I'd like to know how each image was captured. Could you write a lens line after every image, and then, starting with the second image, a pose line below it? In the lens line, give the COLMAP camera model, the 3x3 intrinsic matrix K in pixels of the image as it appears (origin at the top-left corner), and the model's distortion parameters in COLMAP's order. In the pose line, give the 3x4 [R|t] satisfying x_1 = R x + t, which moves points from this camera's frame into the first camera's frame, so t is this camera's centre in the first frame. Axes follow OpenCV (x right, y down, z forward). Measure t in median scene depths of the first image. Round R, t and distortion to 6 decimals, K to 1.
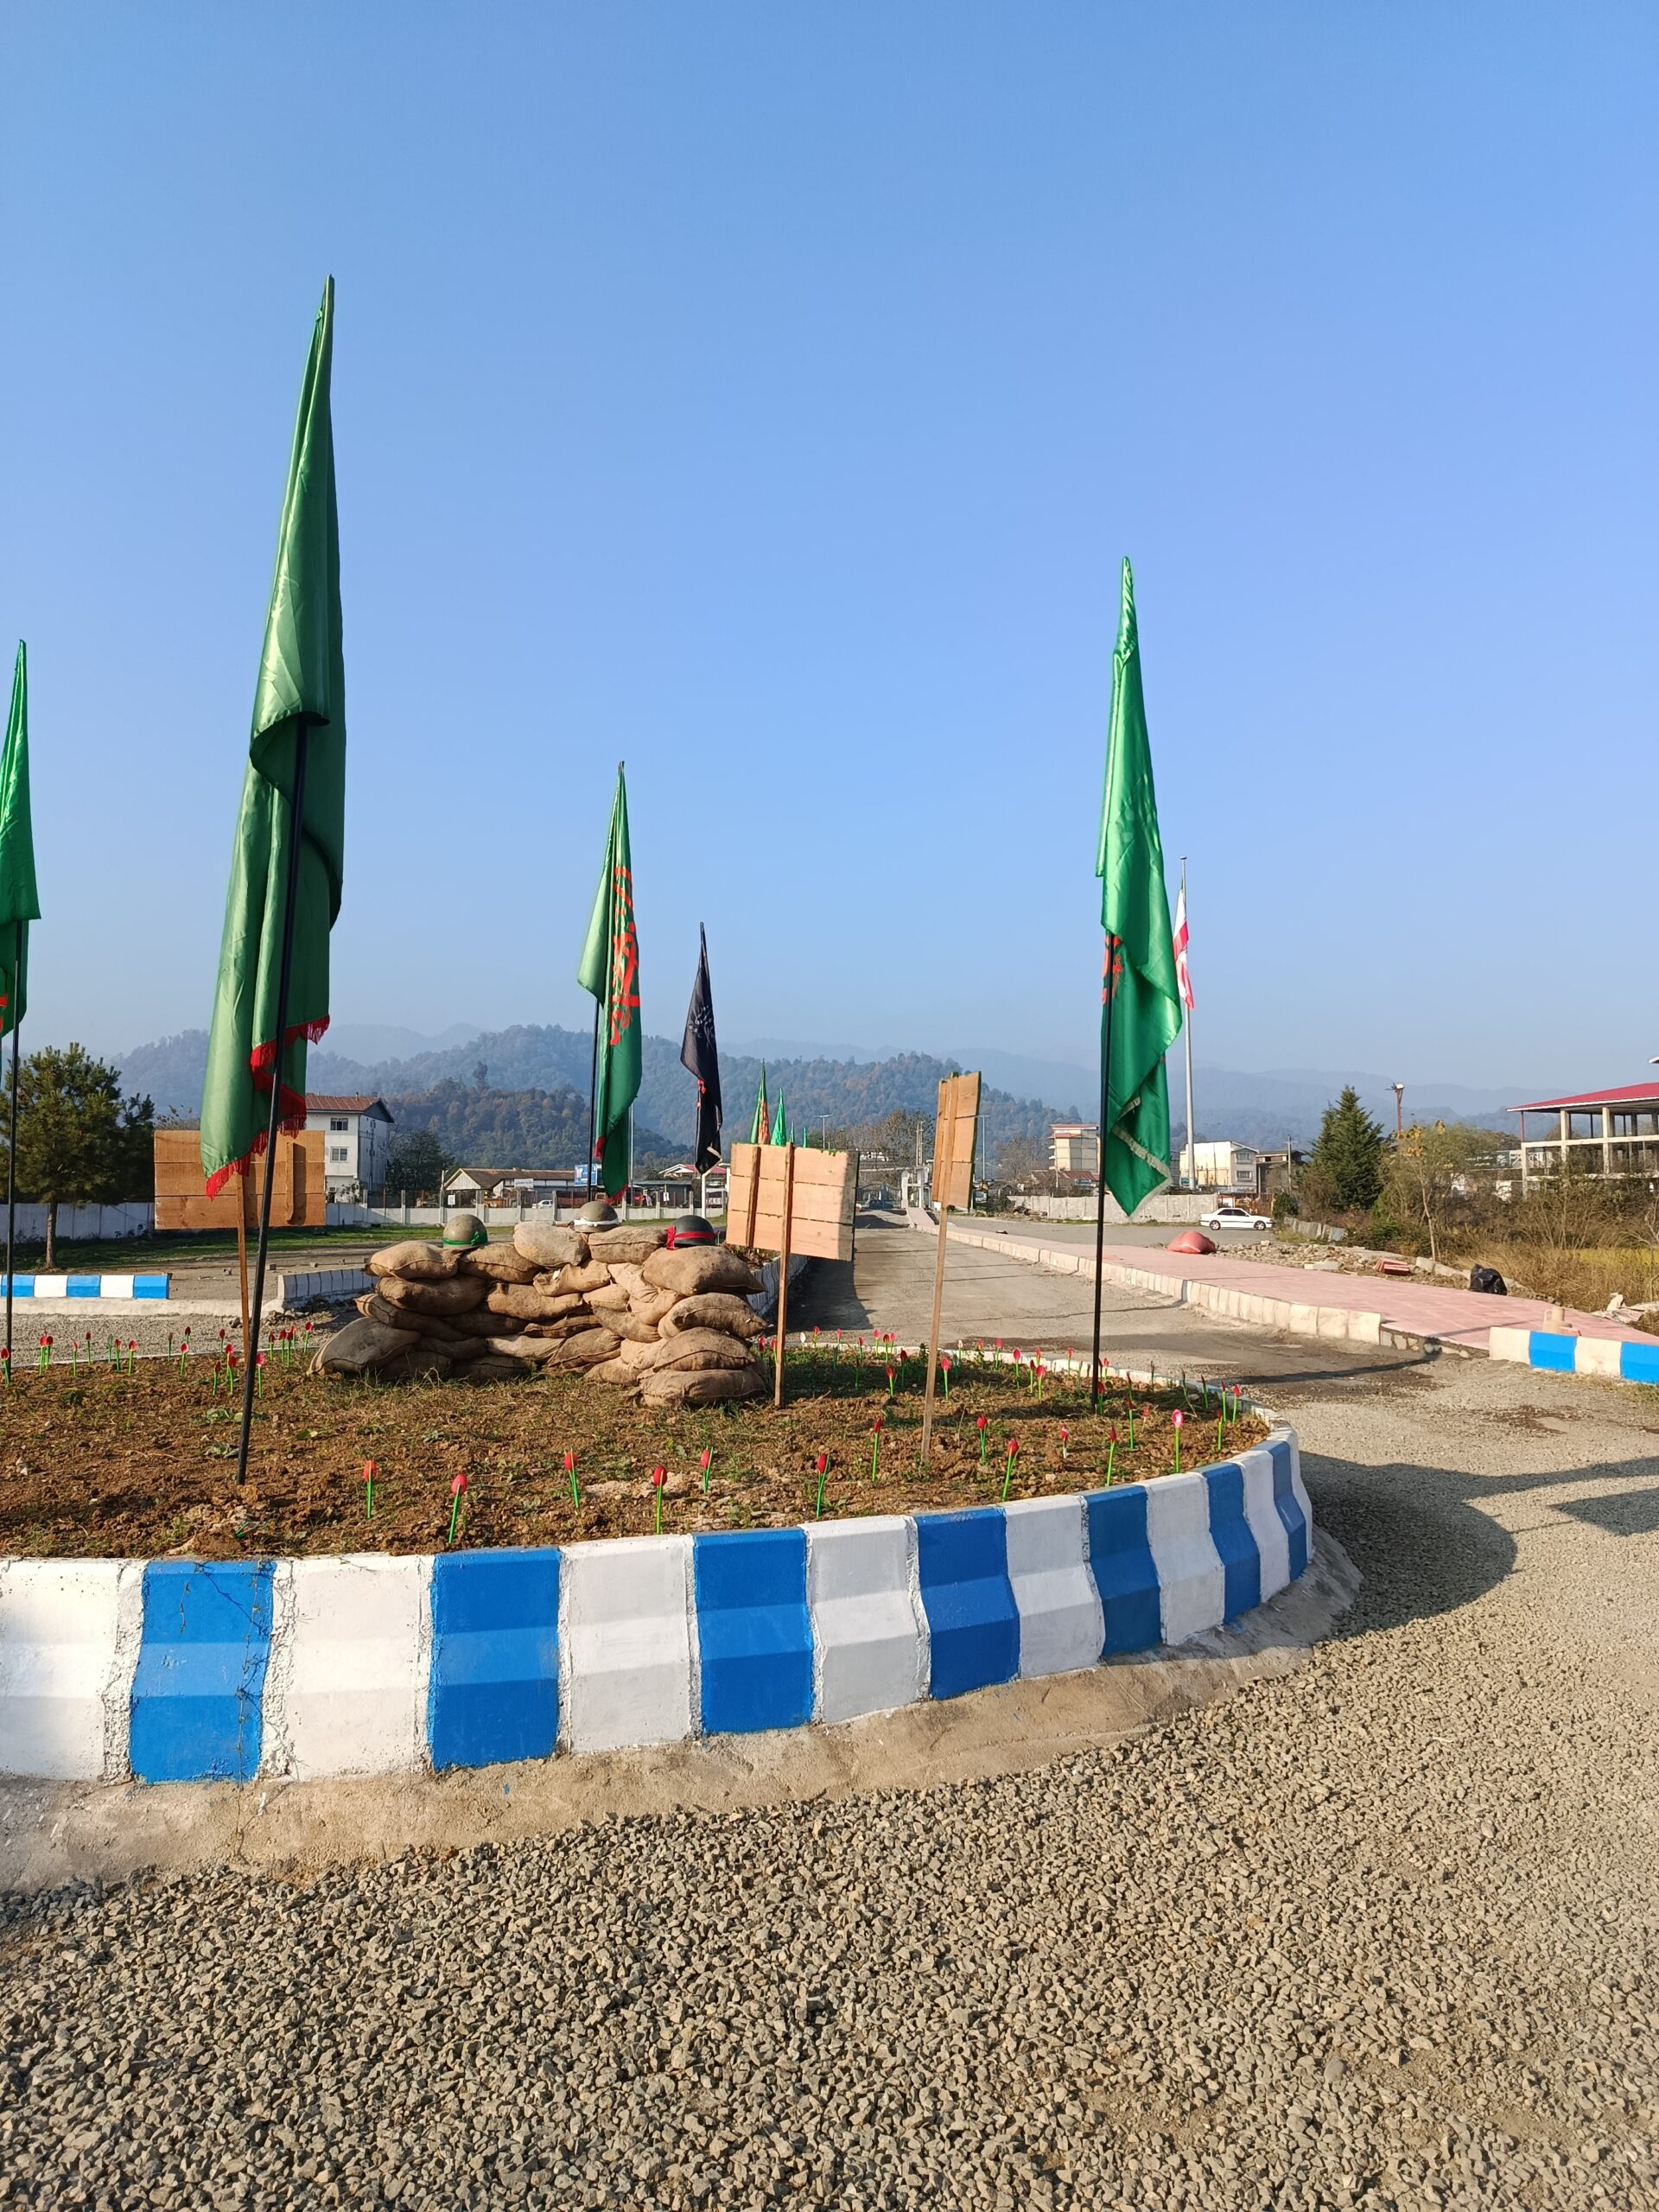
lens RADIAL K [[1529.4, 0, 829.5], [0, 1529.4, 1106.0], [0, 0, 1]] dist [0.075651, -0.102472]
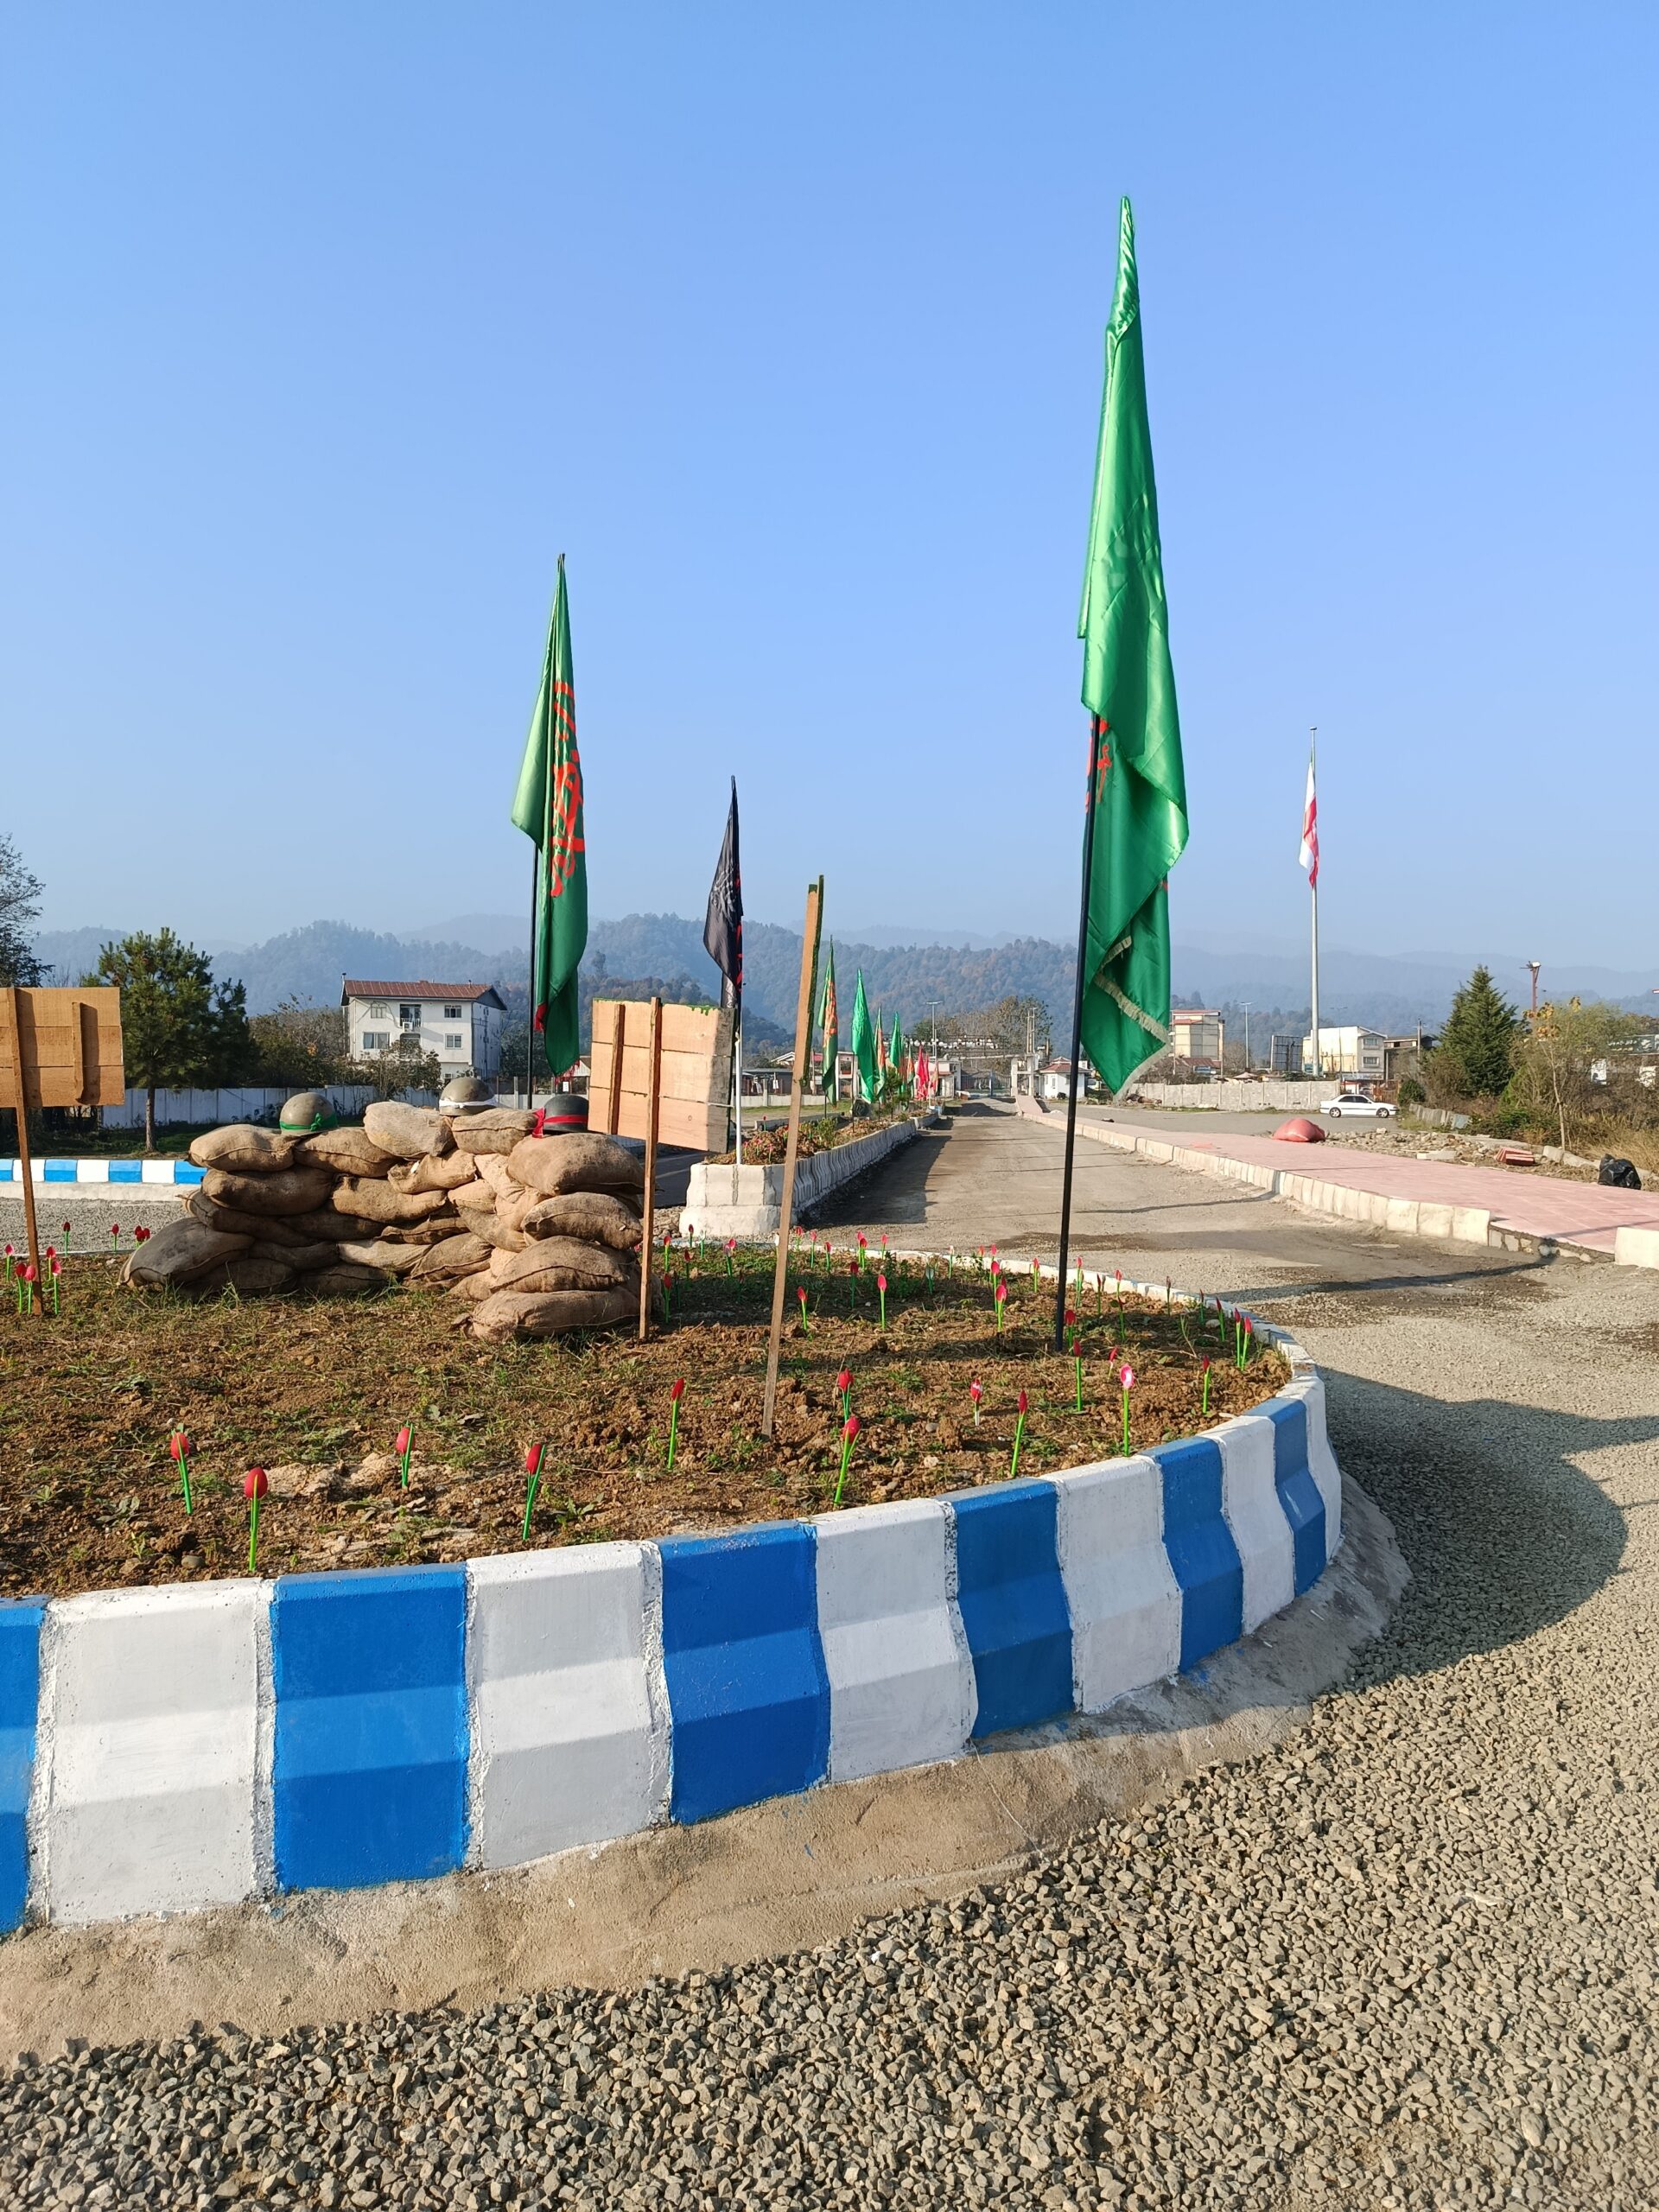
lens RADIAL K [[1536.5, 0, 829.5], [0, 1536.5, 1106.0], [0, 0, 1]] dist [0.040806, -0.041173]
pose [[0.997177, 0.001226, -0.075077, 0.111065], [0.004279, 0.997313, 0.073126, 0.021233], [0.074965, -0.073241, 0.994493, 0.232361]]
